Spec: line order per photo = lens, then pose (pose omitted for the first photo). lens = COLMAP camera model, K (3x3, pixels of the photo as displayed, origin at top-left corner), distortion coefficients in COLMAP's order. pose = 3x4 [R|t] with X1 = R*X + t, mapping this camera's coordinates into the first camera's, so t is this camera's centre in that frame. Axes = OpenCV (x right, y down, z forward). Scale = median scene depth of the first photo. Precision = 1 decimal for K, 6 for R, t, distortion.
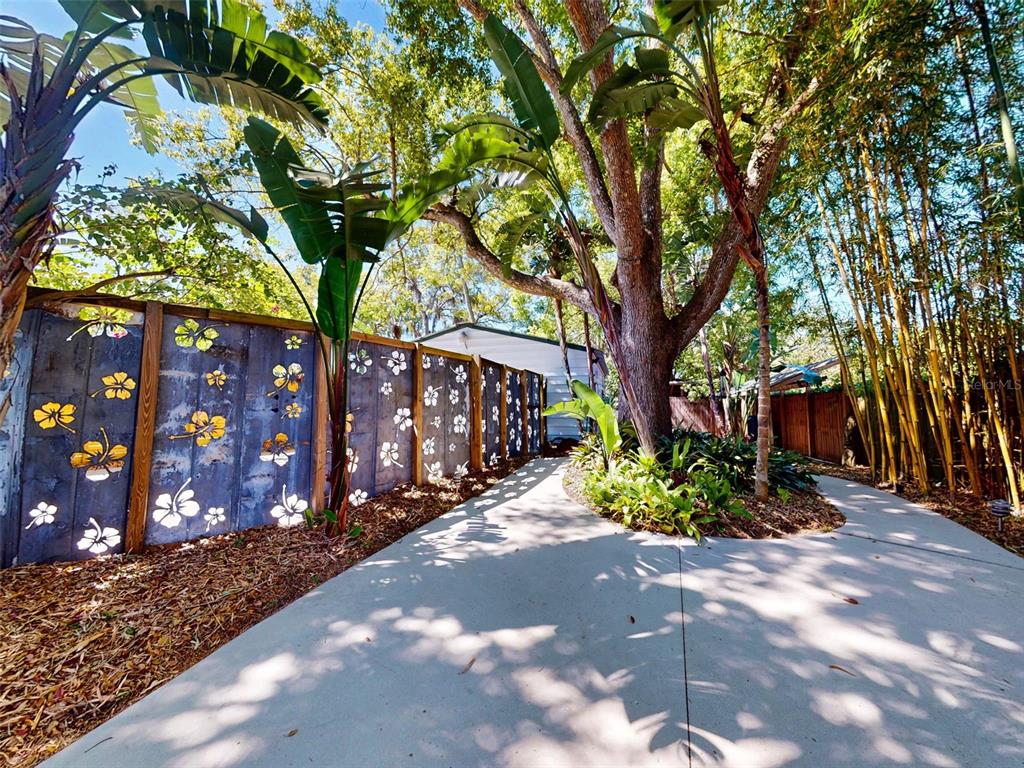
lens RADIAL K [[357.2, 0, 512.0], [0, 357.2, 384.0], [0, 0, 1]] dist [0.000480, 0.000054]
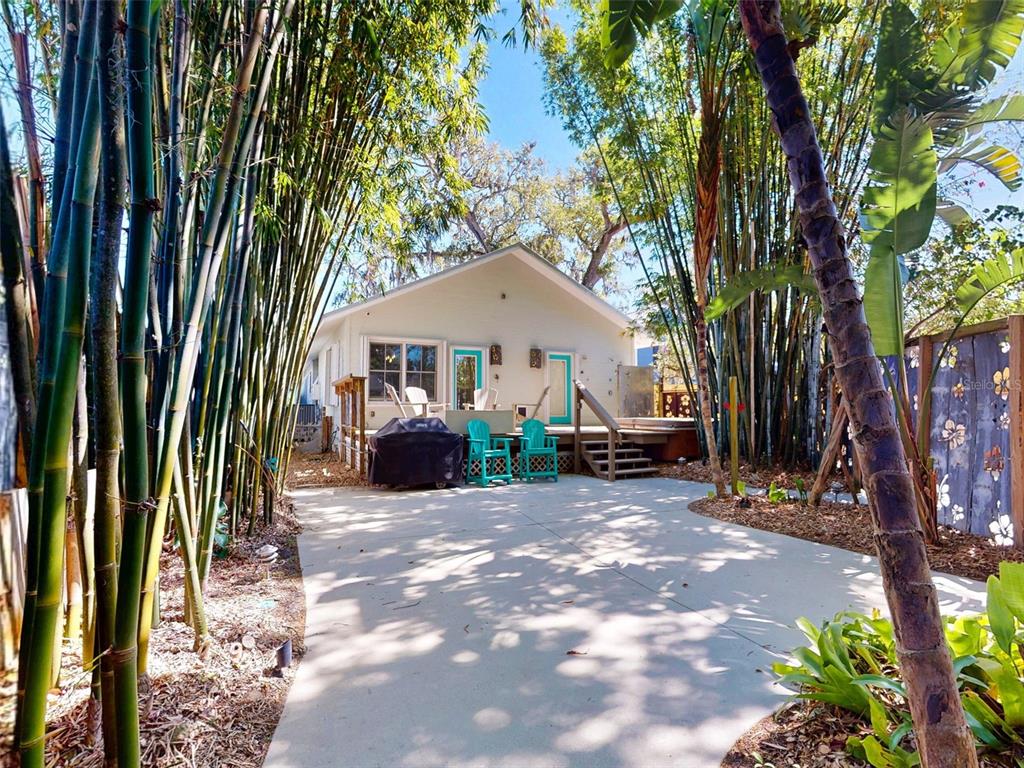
lens RADIAL K [[446.7, 0, 516.9], [0, 446.7, 385.2], [0, 0, 1]] dist [0.000814, 0.000417]
pose [[-0.745717, -0.038968, -0.665122, 1.074848], [0.044953, 0.993071, -0.108582, 0.054035], [0.664745, -0.110870, -0.738798, 1.066249]]
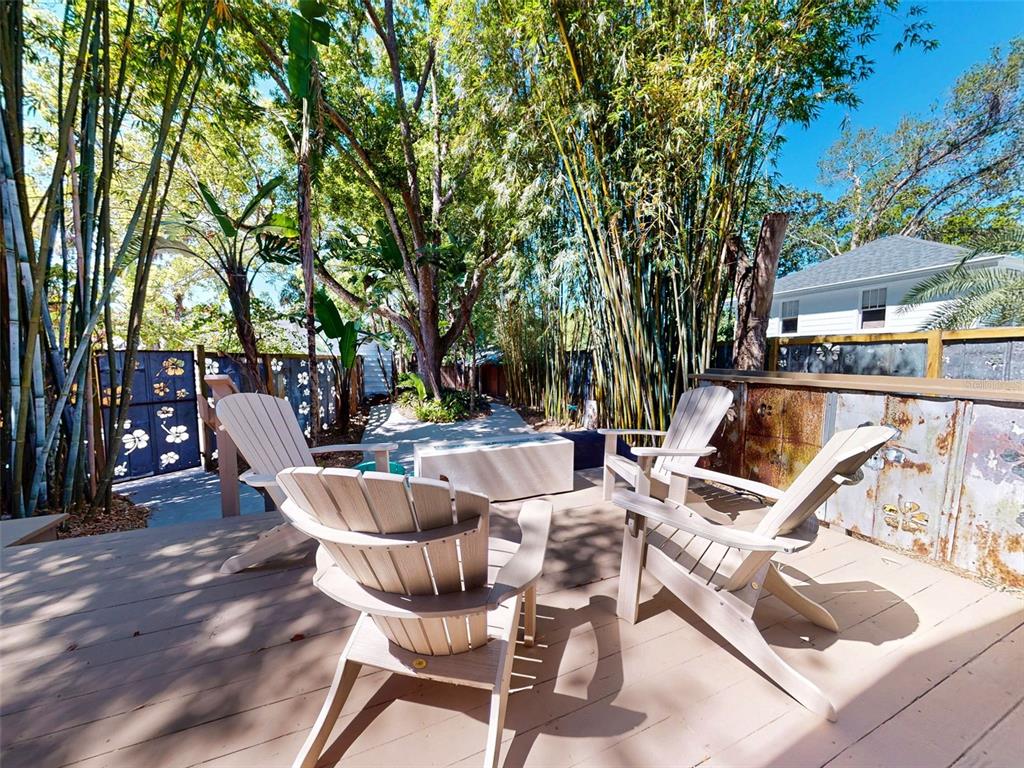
lens RADIAL K [[446.7, 0, 516.9], [0, 446.7, 385.2], [0, 0, 1]] dist [0.000814, 0.000417]
pose [[0.795316, -0.051900, 0.603969, -1.361925], [-0.047103, 0.988025, 0.146929, -0.503623], [-0.604362, -0.145304, 0.783347, -2.323279]]
